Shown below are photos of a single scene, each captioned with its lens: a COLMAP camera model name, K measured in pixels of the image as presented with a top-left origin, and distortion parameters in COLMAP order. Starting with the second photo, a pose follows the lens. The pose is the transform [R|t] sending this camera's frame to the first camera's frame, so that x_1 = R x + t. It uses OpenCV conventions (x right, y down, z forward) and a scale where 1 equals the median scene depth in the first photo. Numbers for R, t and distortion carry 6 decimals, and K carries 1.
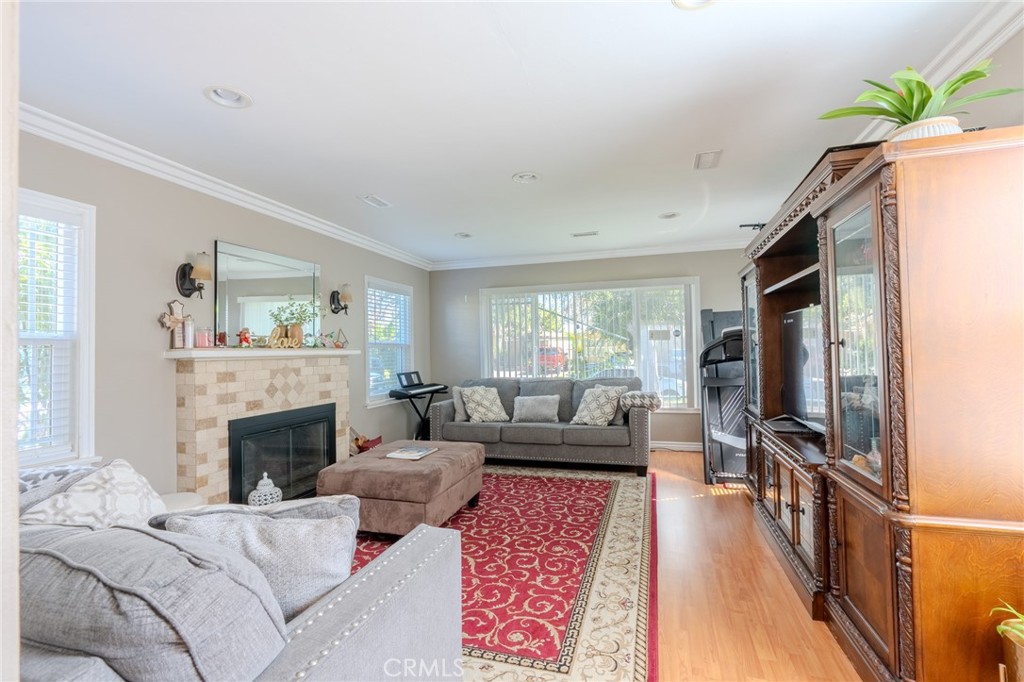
lens RADIAL K [[456.5, 0, 514.0], [0, 456.5, 340.3], [0, 0, 1]] dist [-0.005172, 0.002114]
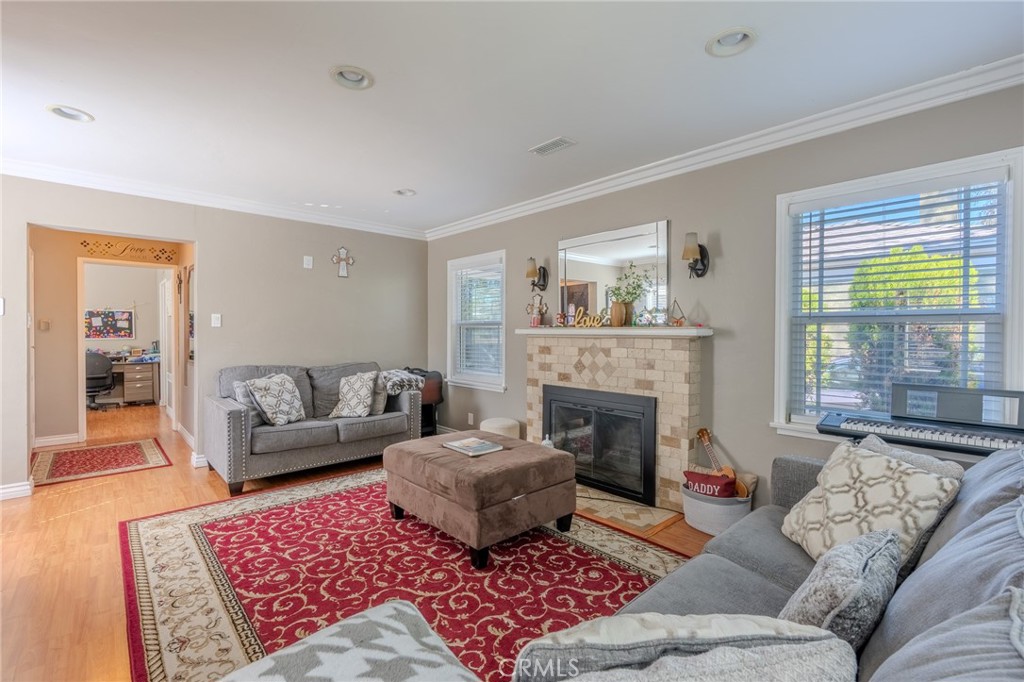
lens RADIAL K [[456.5, 0, 528.6], [0, 456.5, 364.0], [0, 0, 1]] dist [-0.005172, 0.002114]
pose [[-0.495793, 0.078788, -0.864859, 0.530009], [0.026017, 0.996777, 0.075891, 0.023427], [0.868051, 0.015125, -0.496245, 1.708792]]
